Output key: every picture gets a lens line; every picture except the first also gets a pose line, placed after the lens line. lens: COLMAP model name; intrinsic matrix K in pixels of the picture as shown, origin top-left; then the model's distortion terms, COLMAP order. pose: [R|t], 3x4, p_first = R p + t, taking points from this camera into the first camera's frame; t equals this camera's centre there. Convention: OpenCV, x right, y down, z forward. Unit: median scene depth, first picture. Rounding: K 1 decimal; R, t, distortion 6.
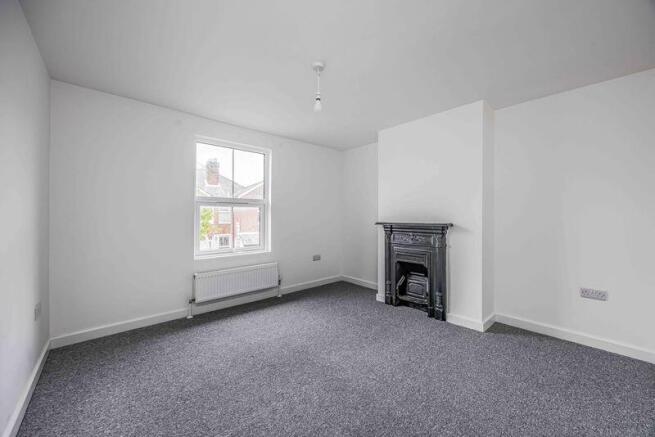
lens RADIAL K [[252.6, 0, 327.5], [0, 252.6, 218.5], [0, 0, 1]] dist [0.000397, 0.000223]
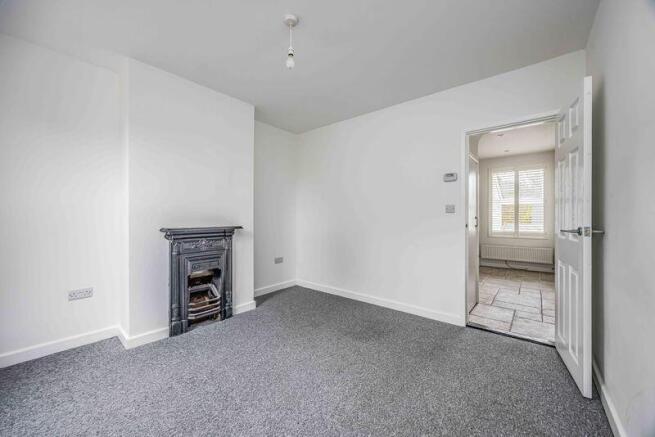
lens RADIAL K [[252.6, 0, 327.5], [0, 252.6, 218.5], [0, 0, 1]] dist [0.000397, 0.000223]
pose [[-0.160232, 0.003766, 0.987072, -0.656784], [0.008649, 0.999960, -0.002412, -0.006940], [-0.987041, 0.008151, -0.160258, 0.734848]]
